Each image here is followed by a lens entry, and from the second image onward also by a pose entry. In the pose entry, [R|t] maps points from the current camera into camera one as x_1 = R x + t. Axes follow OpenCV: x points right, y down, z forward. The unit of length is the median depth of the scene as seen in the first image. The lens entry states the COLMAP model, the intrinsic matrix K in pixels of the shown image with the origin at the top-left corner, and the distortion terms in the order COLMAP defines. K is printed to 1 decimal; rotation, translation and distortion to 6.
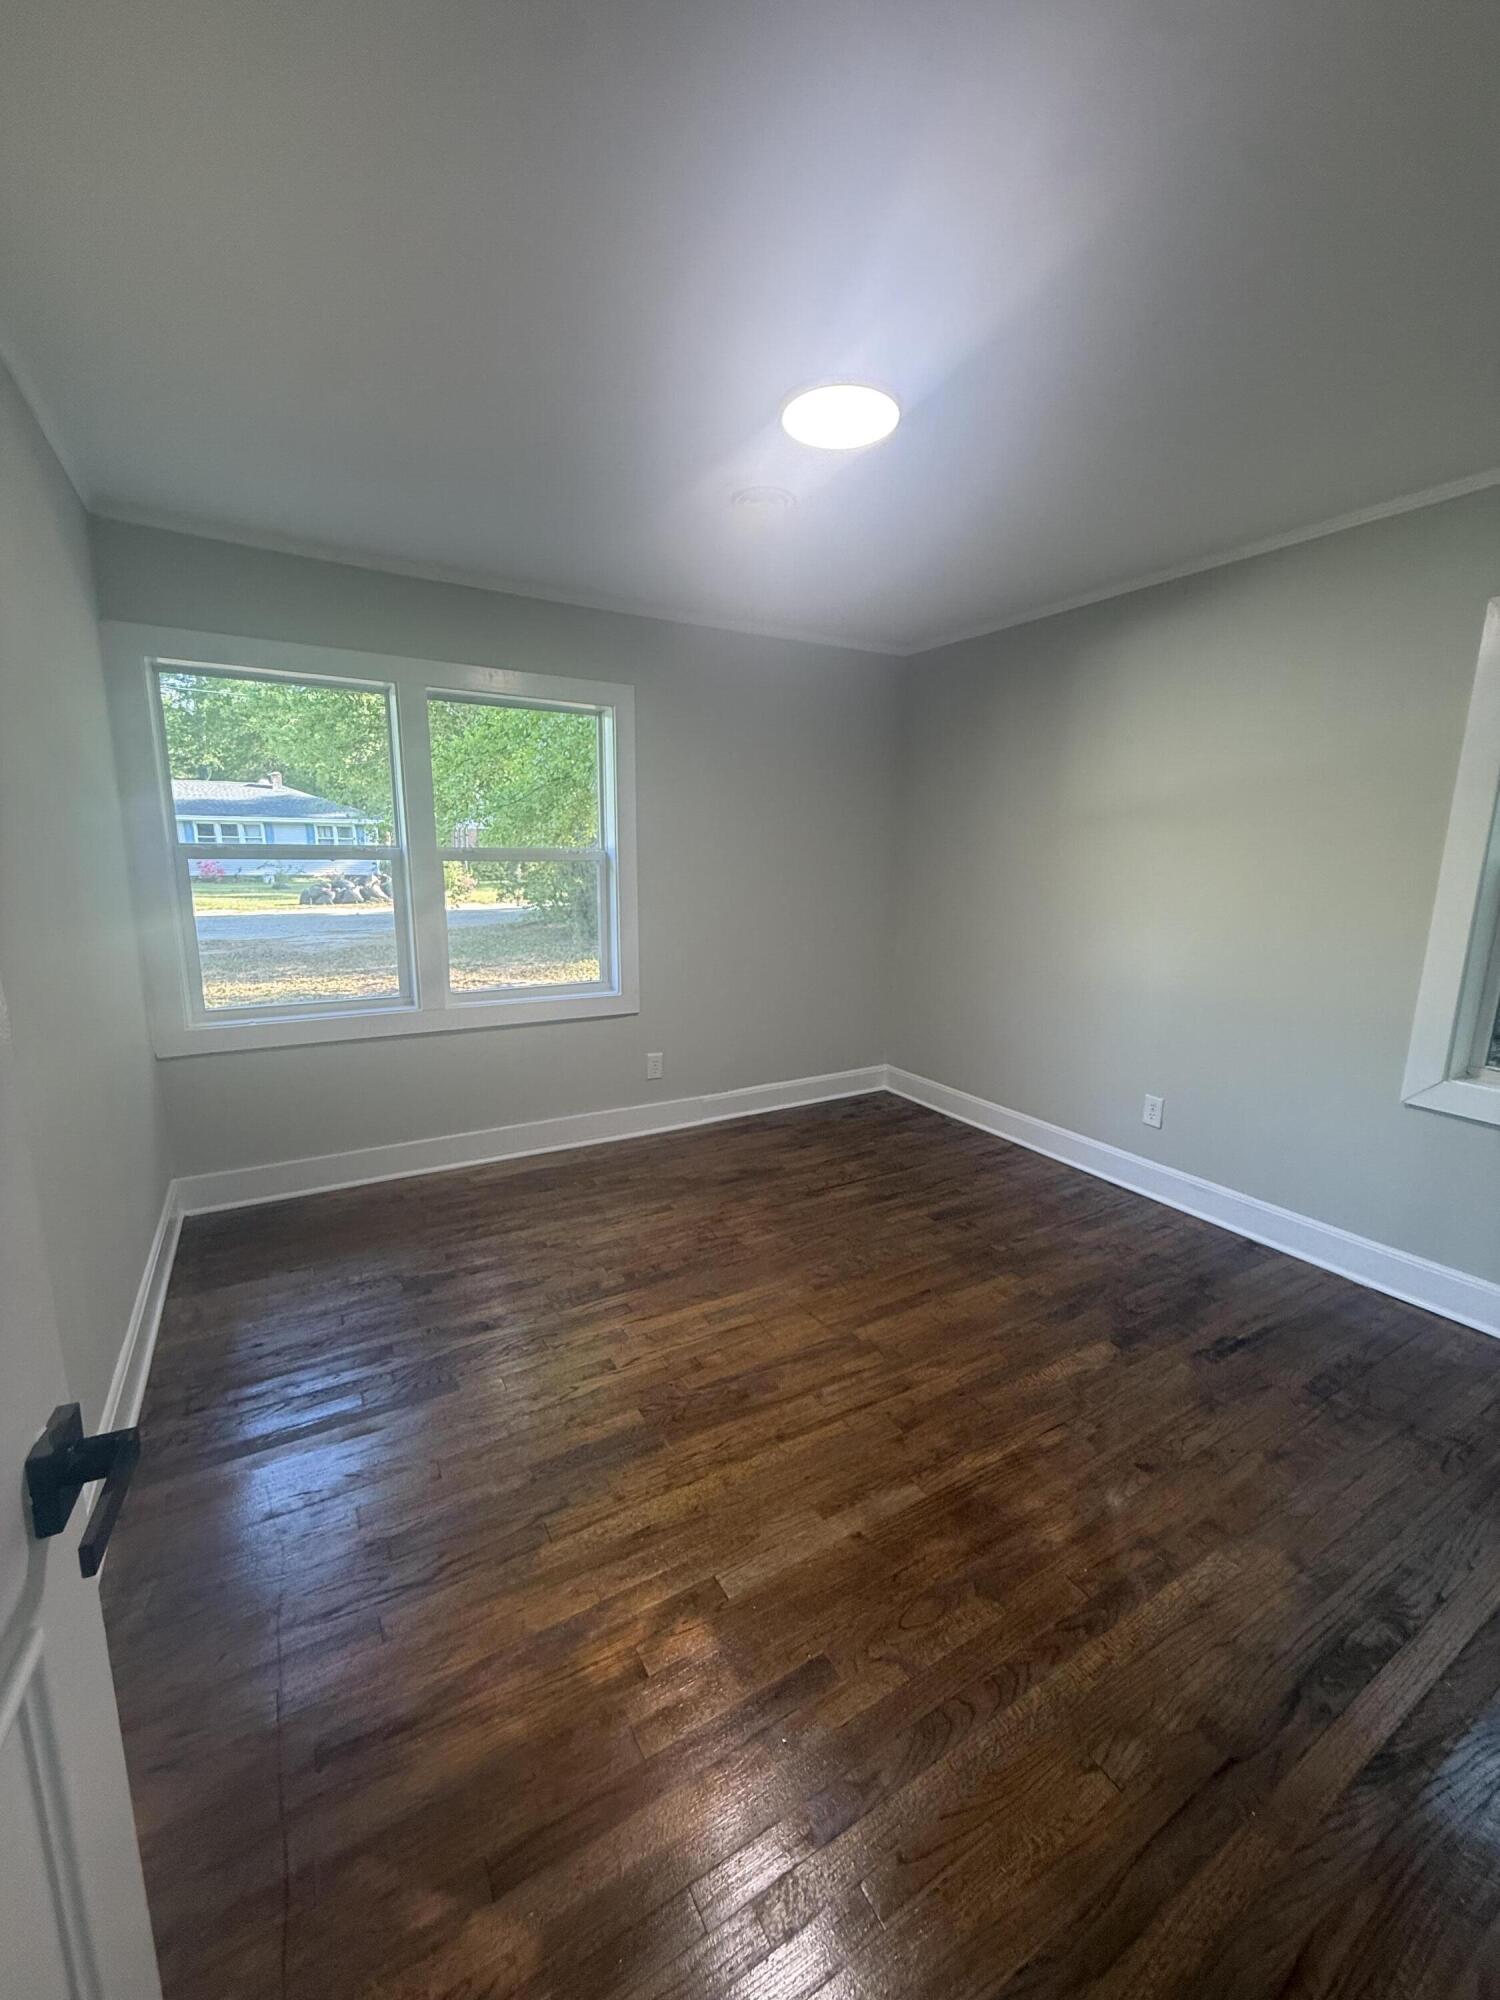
lens RADIAL K [[798.1, 0, 749.4], [0, 798.1, 995.6], [0, 0, 1]] dist [0.005788, 0.000139]
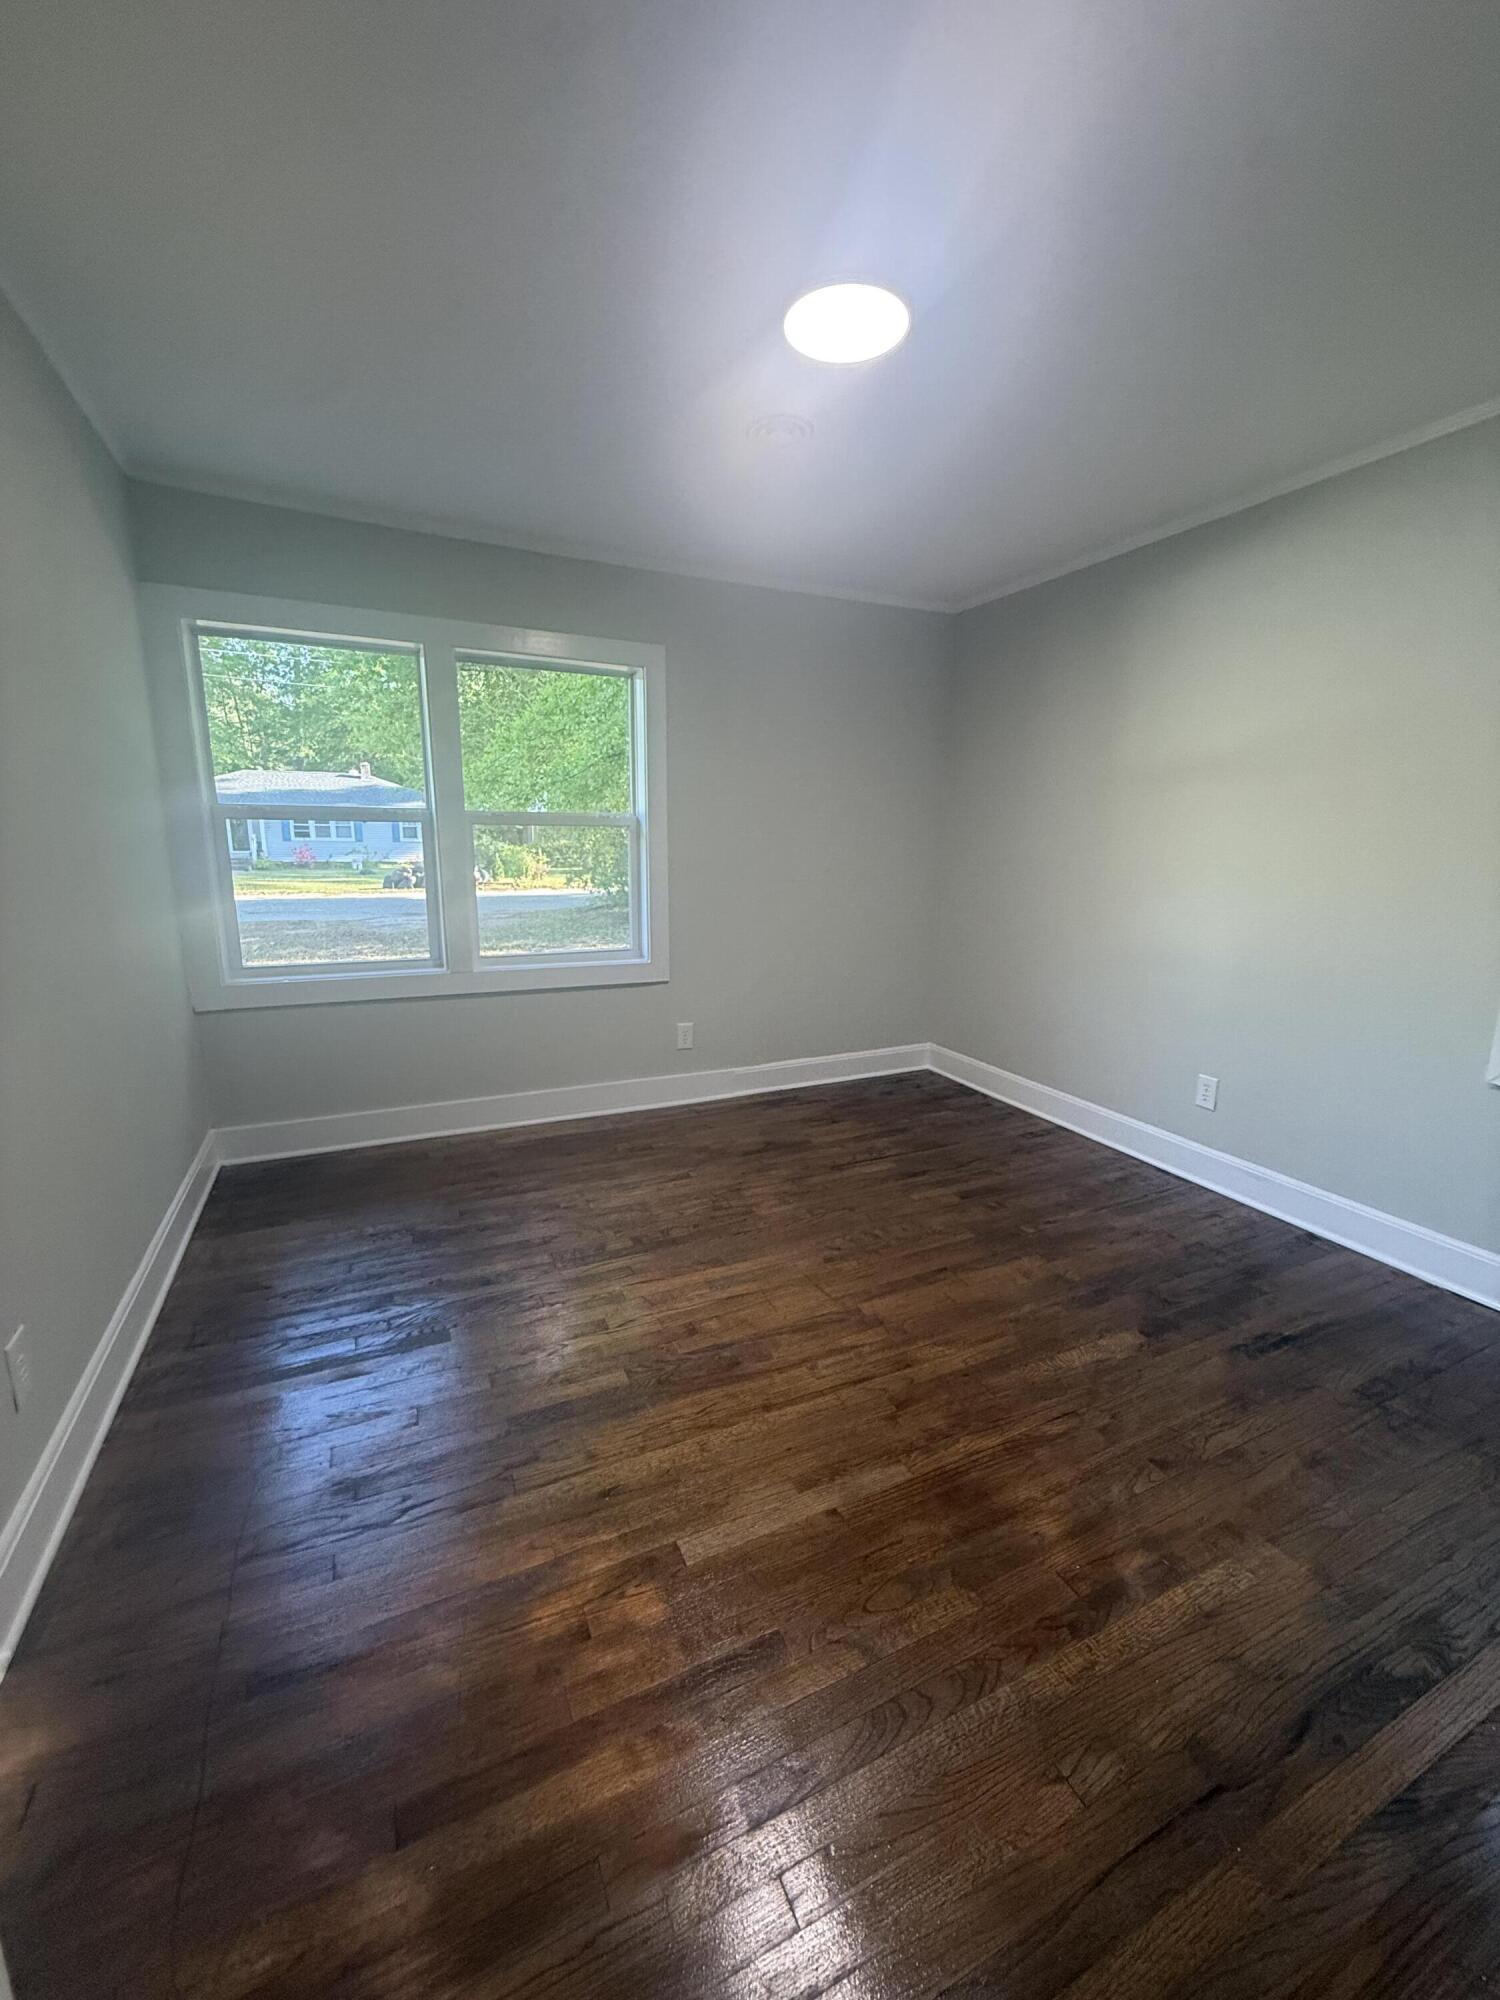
lens RADIAL K [[798.1, 0, 746.0], [0, 798.1, 993.8], [0, 0, 1]] dist [0.005788, 0.000139]
pose [[0.995907, 0.017016, -0.088773, 0.081954], [-0.015920, 0.999788, 0.013045, 0.041732], [0.088976, -0.011578, 0.995966, 0.045874]]
